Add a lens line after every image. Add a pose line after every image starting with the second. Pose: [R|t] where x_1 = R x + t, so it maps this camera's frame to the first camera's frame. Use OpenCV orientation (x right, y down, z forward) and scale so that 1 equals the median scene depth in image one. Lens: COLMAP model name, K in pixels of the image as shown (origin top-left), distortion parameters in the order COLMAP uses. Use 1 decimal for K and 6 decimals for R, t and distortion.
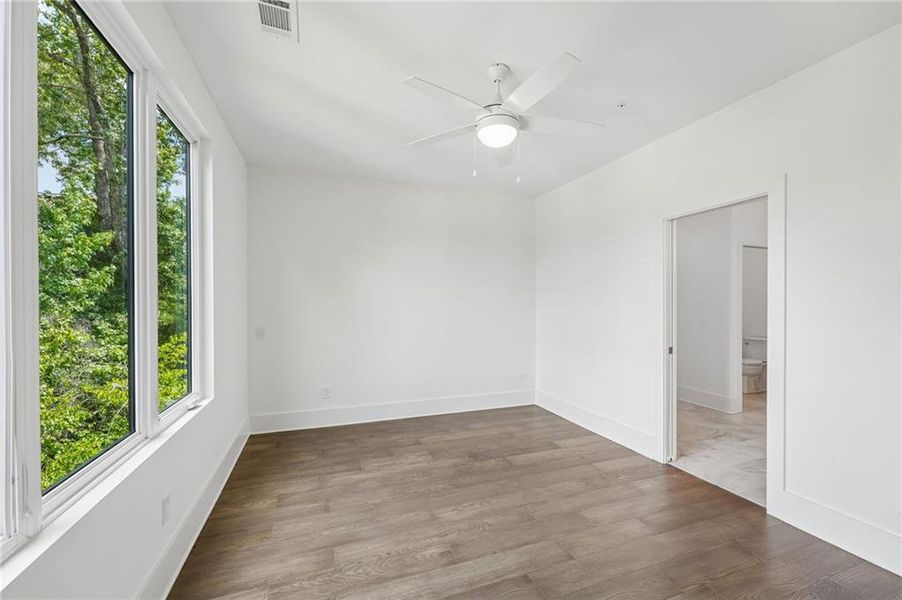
lens RADIAL K [[367.4, 0, 455.8], [0, 367.4, 302.9], [0, 0, 1]] dist [0.008634, -0.000447]
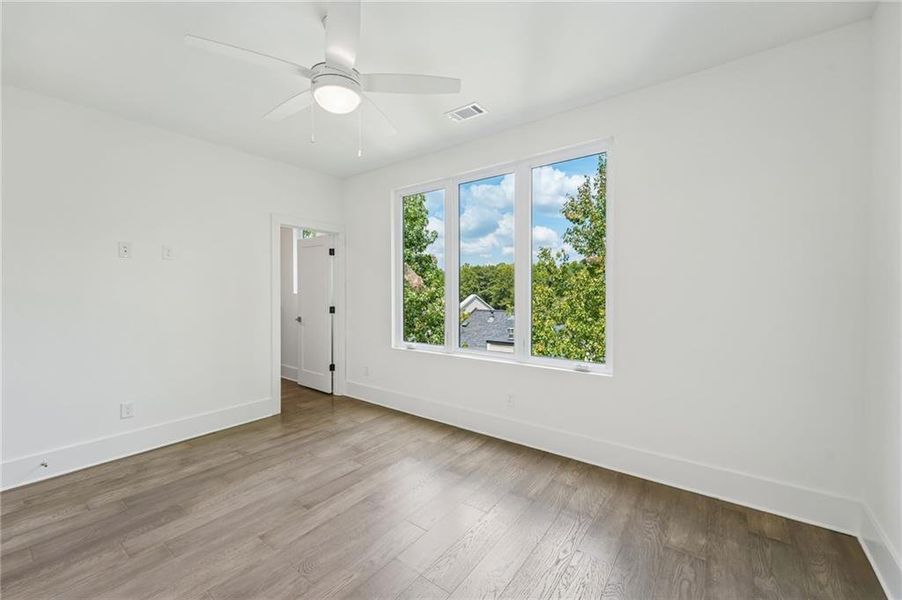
lens RADIAL K [[367.4, 0, 457.3], [0, 367.4, 298.1], [0, 0, 1]] dist [0.008634, -0.000447]
pose [[-0.838788, 0.018780, -0.544134, 0.257023], [0.007545, 0.999710, 0.022873, -0.003898], [0.544406, 0.015080, -0.838686, 1.370881]]
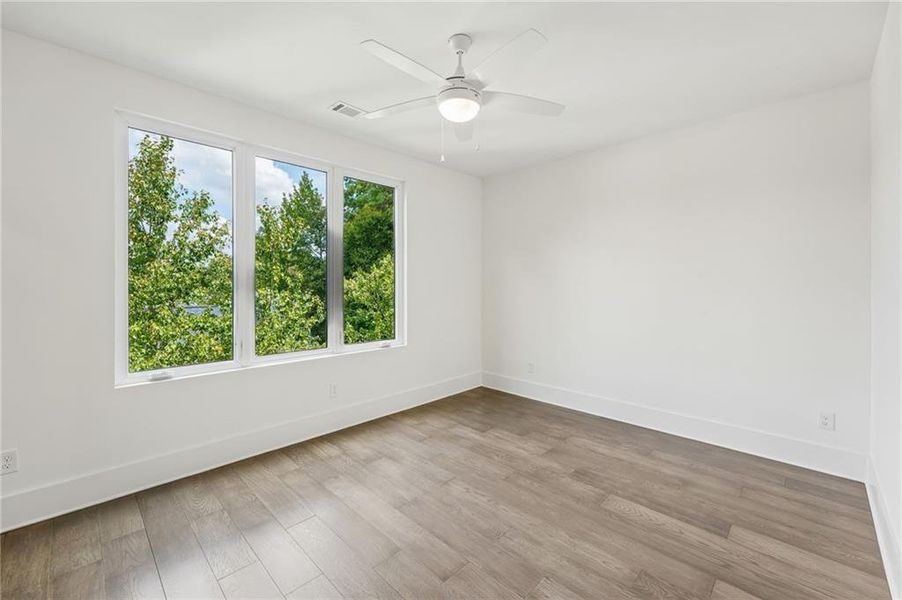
lens RADIAL K [[367.4, 0, 445.3], [0, 367.4, 285.9], [0, 0, 1]] dist [0.008634, -0.000447]
pose [[0.423263, 0.001036, -0.906006, 0.697120], [0.001721, 0.999997, 0.001948, -0.001700], [0.906005, -0.002384, 0.423260, 0.401346]]
